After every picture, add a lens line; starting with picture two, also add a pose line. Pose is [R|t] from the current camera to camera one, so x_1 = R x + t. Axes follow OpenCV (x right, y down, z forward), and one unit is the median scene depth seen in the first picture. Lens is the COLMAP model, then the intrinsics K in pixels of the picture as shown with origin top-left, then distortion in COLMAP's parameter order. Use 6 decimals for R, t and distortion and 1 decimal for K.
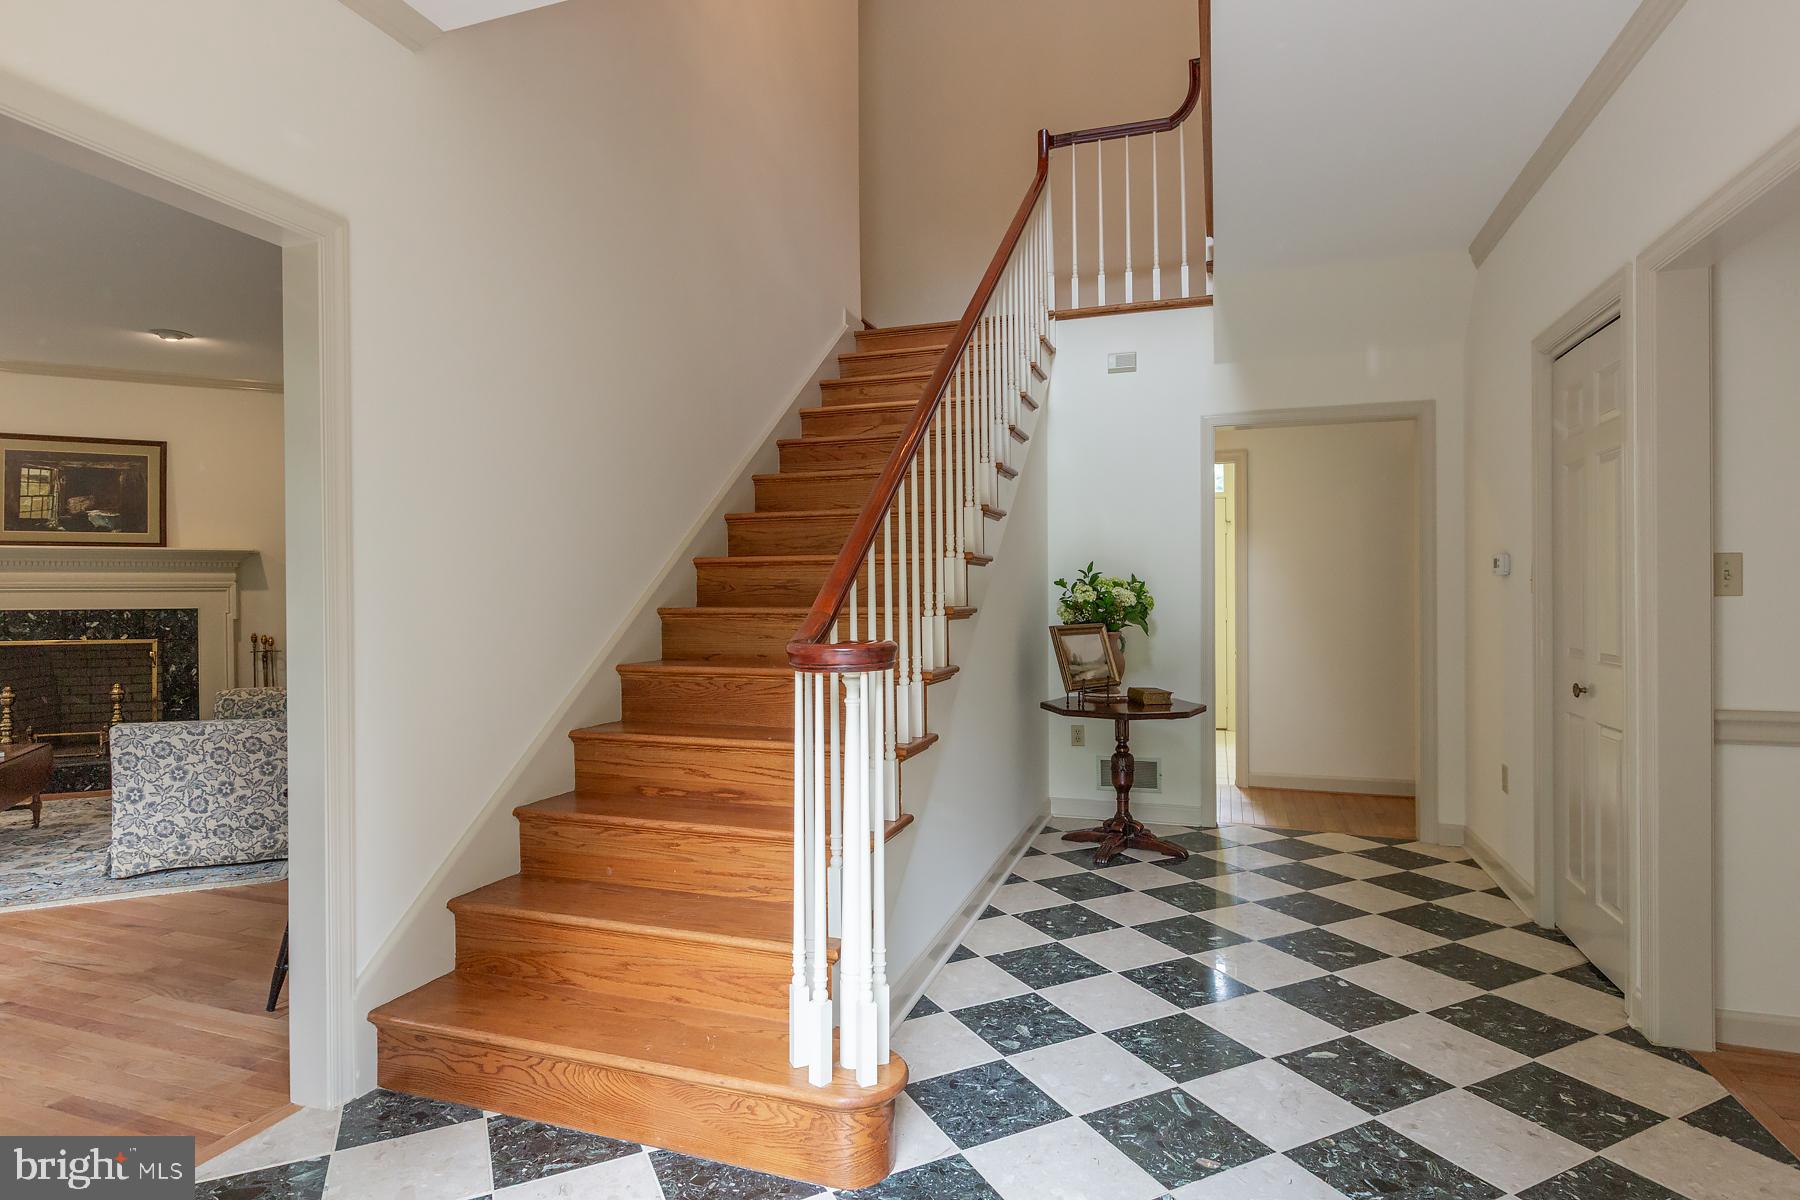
lens RADIAL K [[958.4, 0, 909.5], [0, 958.4, 598.7], [0, 0, 1]] dist [-0.001030, -0.001547]
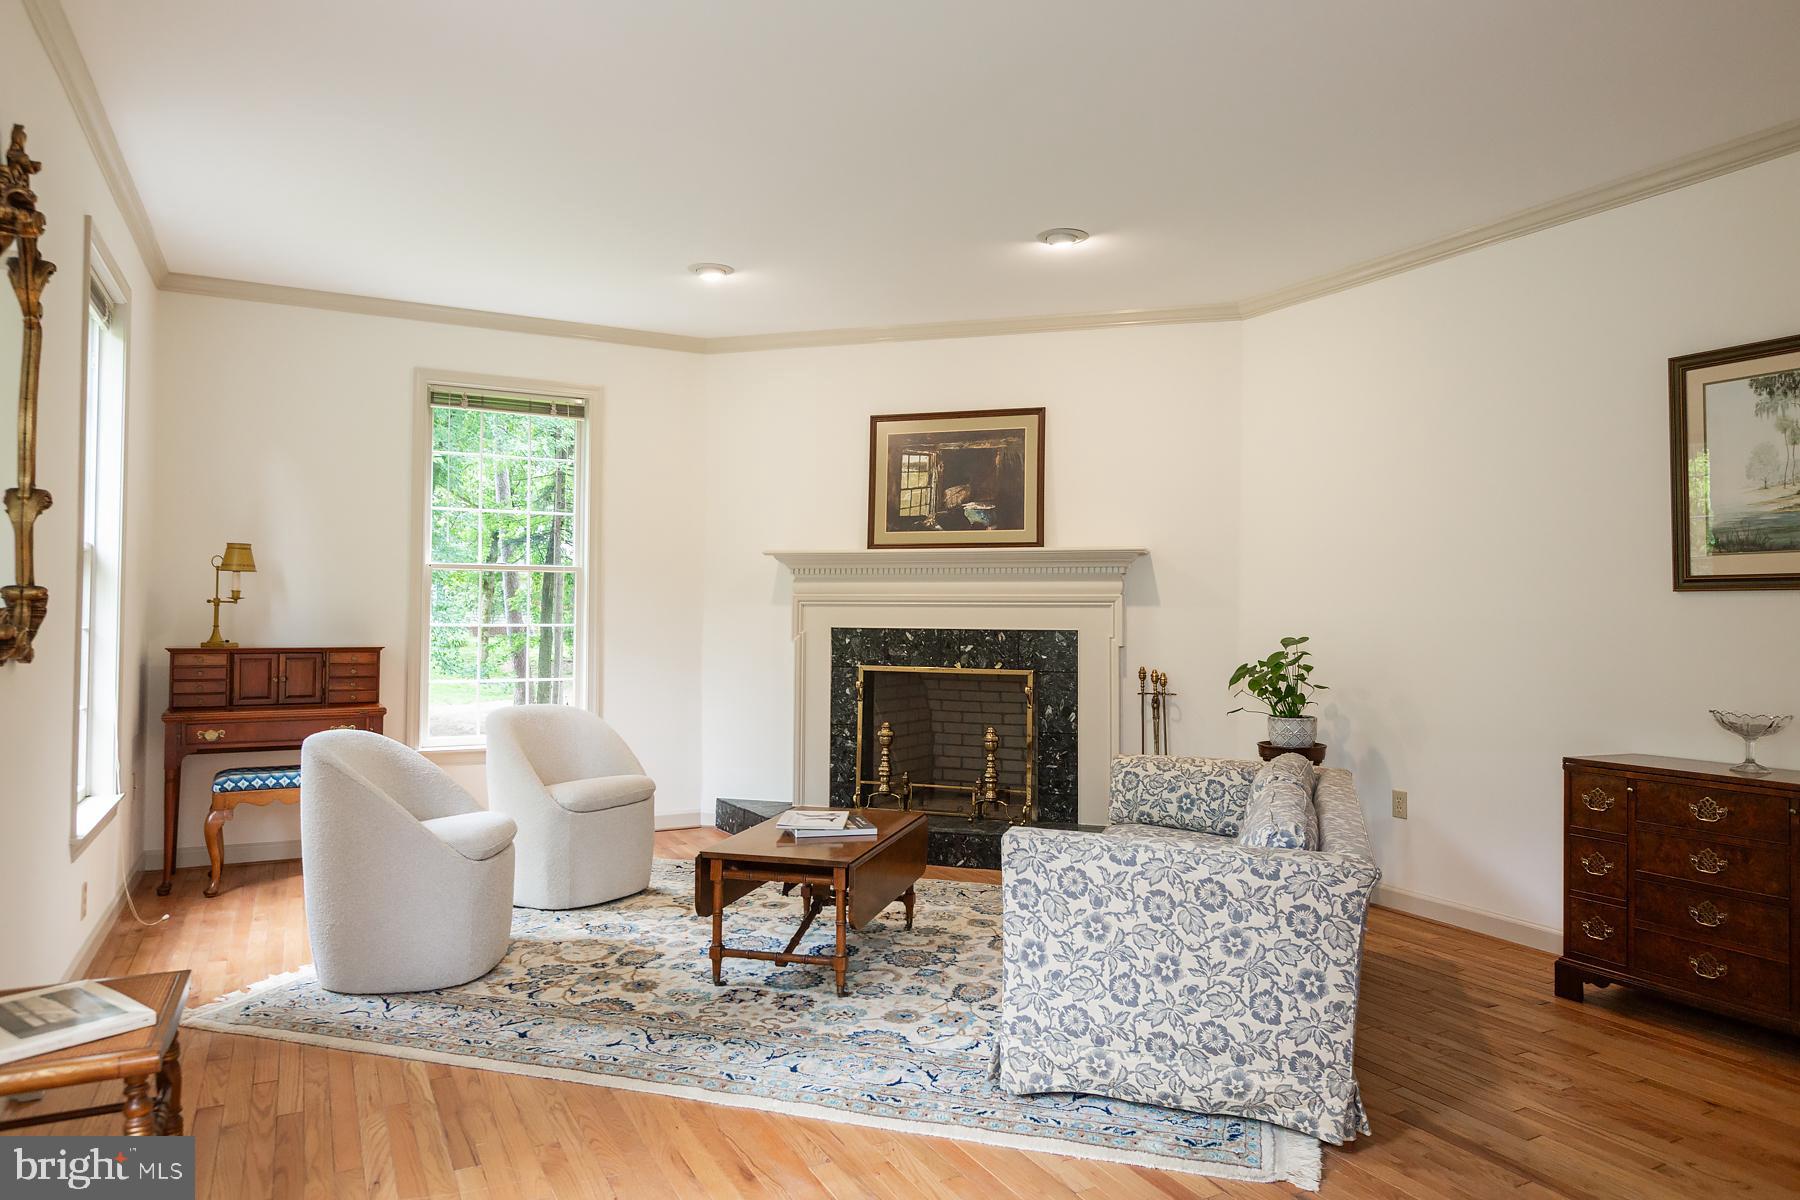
lens RADIAL K [[1168.2, 0, 899.3], [0, 1168.2, 596.8], [0, 0, 1]] dist [0.001212, 0.000236]
pose [[0.729762, 0.000513, -0.683701, -0.248103], [-0.014103, 0.999798, -0.014302, -0.000772], [0.683556, 0.020080, 0.729622, 0.272364]]
